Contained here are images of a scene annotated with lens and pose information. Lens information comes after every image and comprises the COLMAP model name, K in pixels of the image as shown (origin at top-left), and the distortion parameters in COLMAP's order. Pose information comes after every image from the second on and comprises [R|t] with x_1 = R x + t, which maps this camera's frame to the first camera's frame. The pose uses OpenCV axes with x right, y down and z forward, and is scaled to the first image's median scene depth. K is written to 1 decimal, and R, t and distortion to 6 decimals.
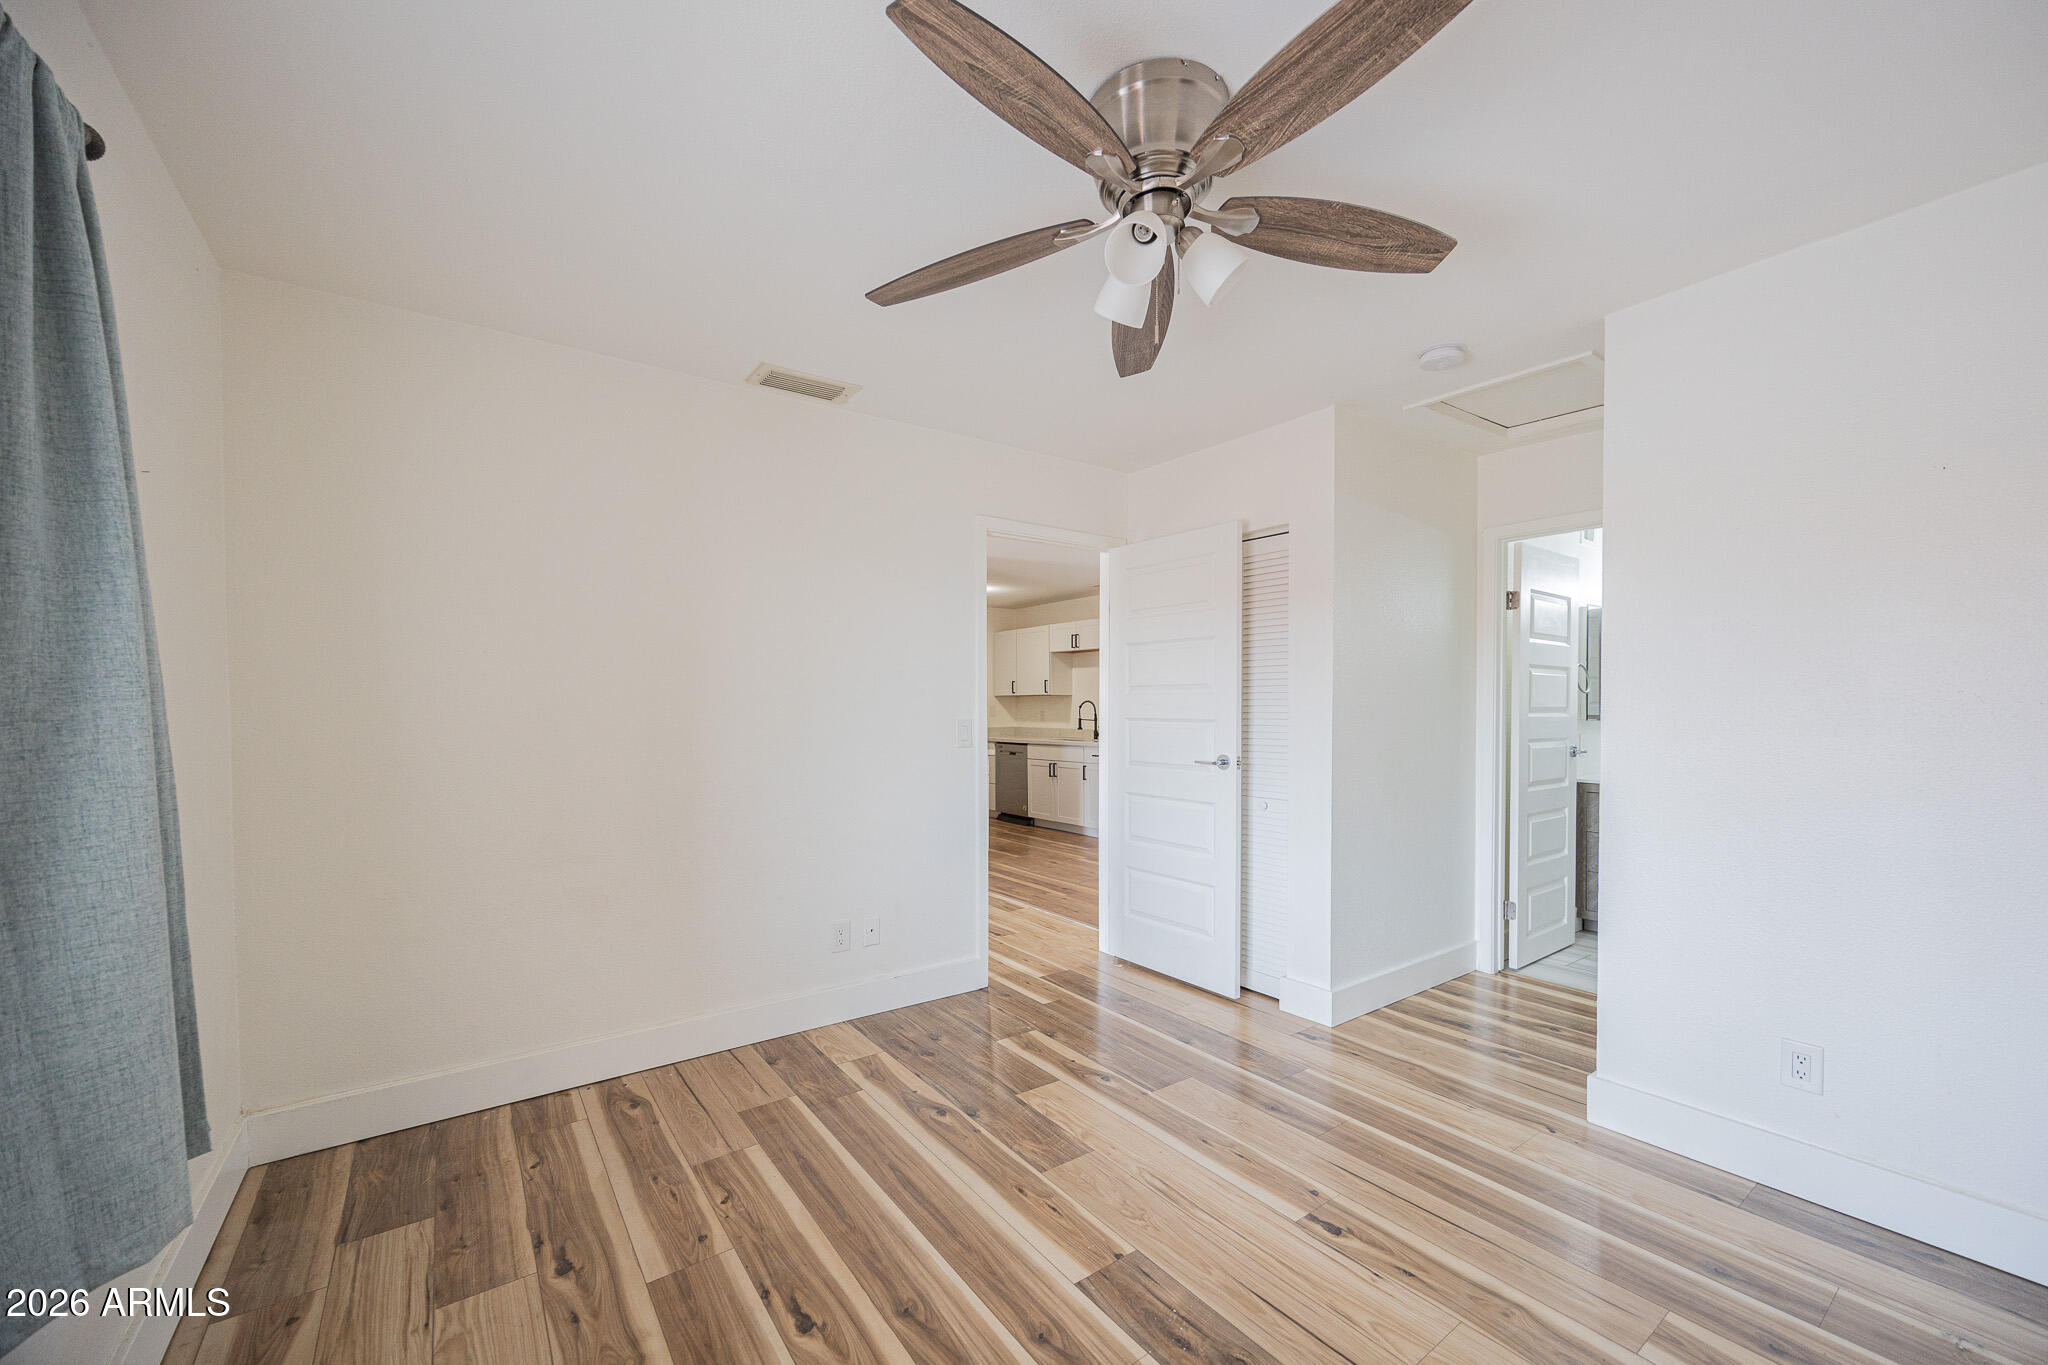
lens RADIAL K [[802.9, 0, 1026.5], [0, 802.9, 707.0], [0, 0, 1]] dist [-0.001880, -0.000375]
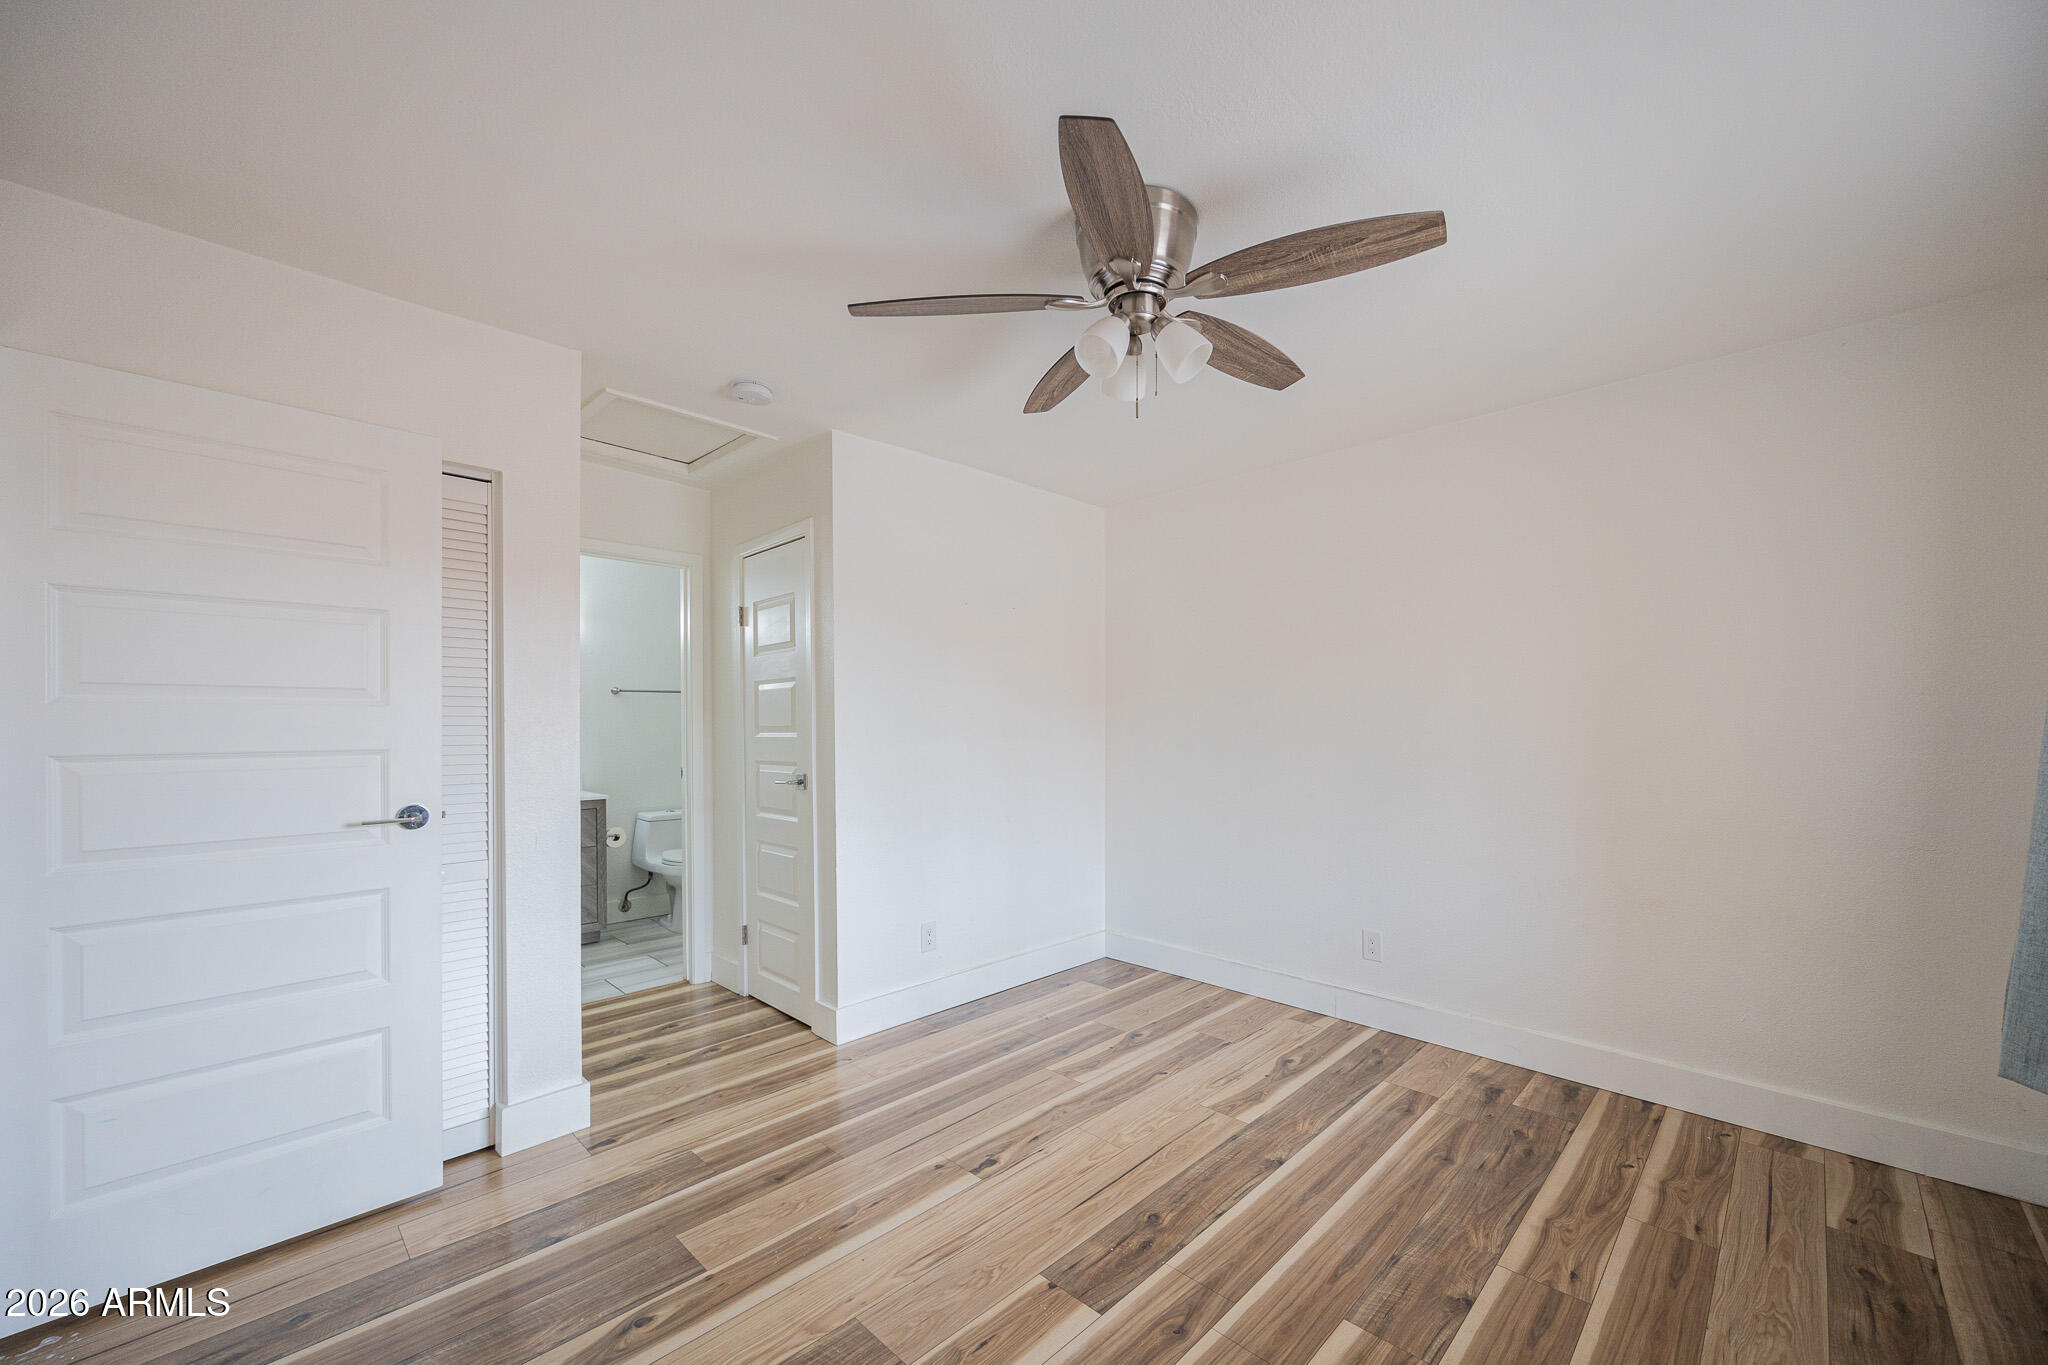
lens RADIAL K [[802.4, 0, 1051.2], [0, 802.4, 730.1], [0, 0, 1]] dist [0.000999, 0.000013]
pose [[-0.185917, -0.000371, 0.982565, -0.496574], [0.006907, 0.999975, 0.001684, 0.003464], [-0.982541, 0.007100, -0.185910, 0.692101]]
